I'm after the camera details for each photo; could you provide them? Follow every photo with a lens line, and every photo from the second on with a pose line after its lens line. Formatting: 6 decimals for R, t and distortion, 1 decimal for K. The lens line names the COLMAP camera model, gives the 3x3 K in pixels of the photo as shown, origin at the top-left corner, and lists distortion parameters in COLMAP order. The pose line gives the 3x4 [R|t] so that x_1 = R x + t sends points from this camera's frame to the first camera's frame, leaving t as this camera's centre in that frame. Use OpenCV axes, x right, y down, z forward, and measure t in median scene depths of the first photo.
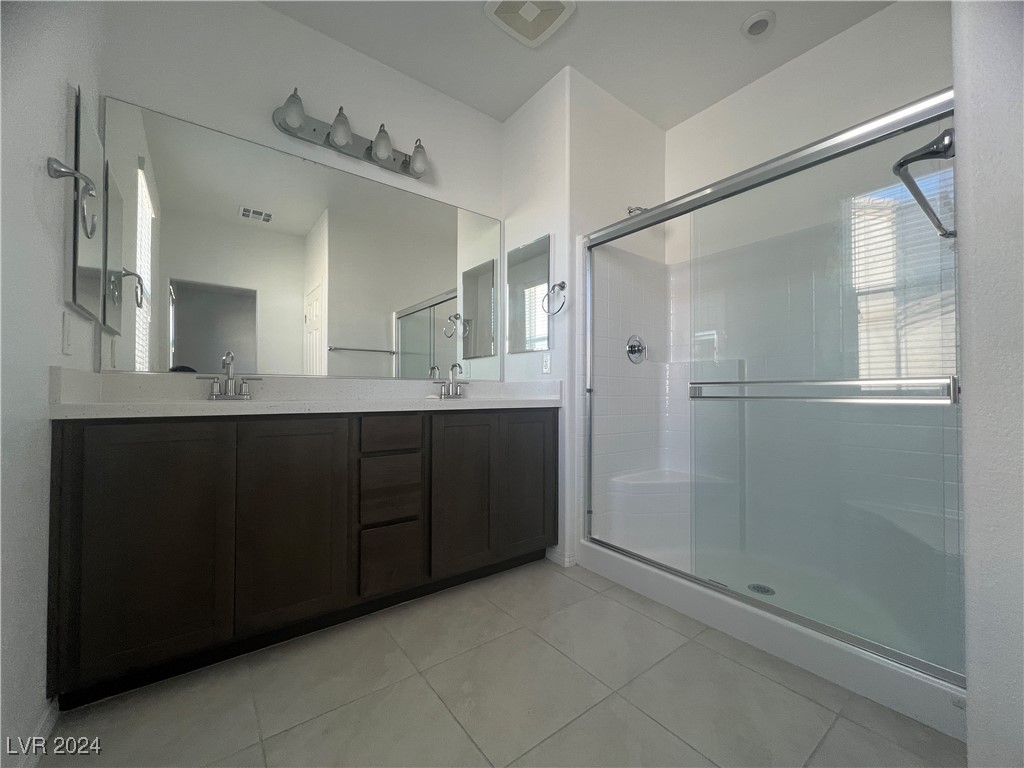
lens RADIAL K [[409.6, 0, 512.0], [0, 409.6, 386.1], [0, 0, 1]] dist [0.000371, 0.000130]
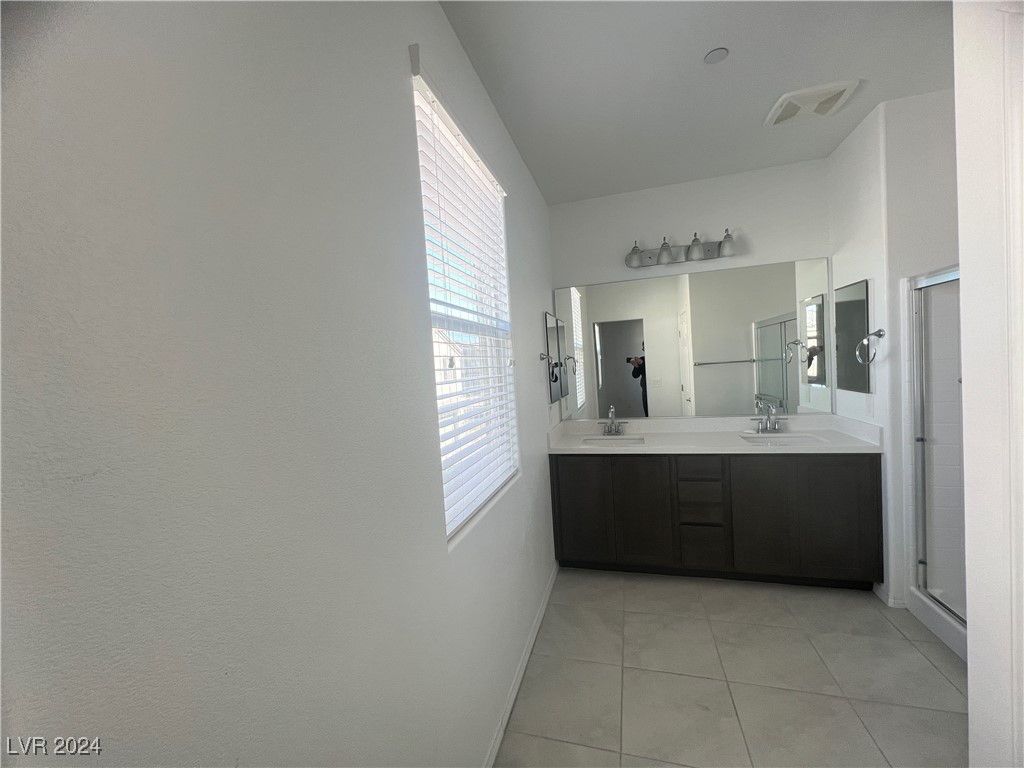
lens RADIAL K [[409.6, 0, 512.0], [0, 409.6, 386.1], [0, 0, 1]] dist [0.000371, 0.000130]
pose [[0.599369, -0.005212, -0.800456, 0.385927], [0.078400, 0.995553, 0.052223, -0.241164], [0.796624, -0.094057, 0.597113, -0.327740]]
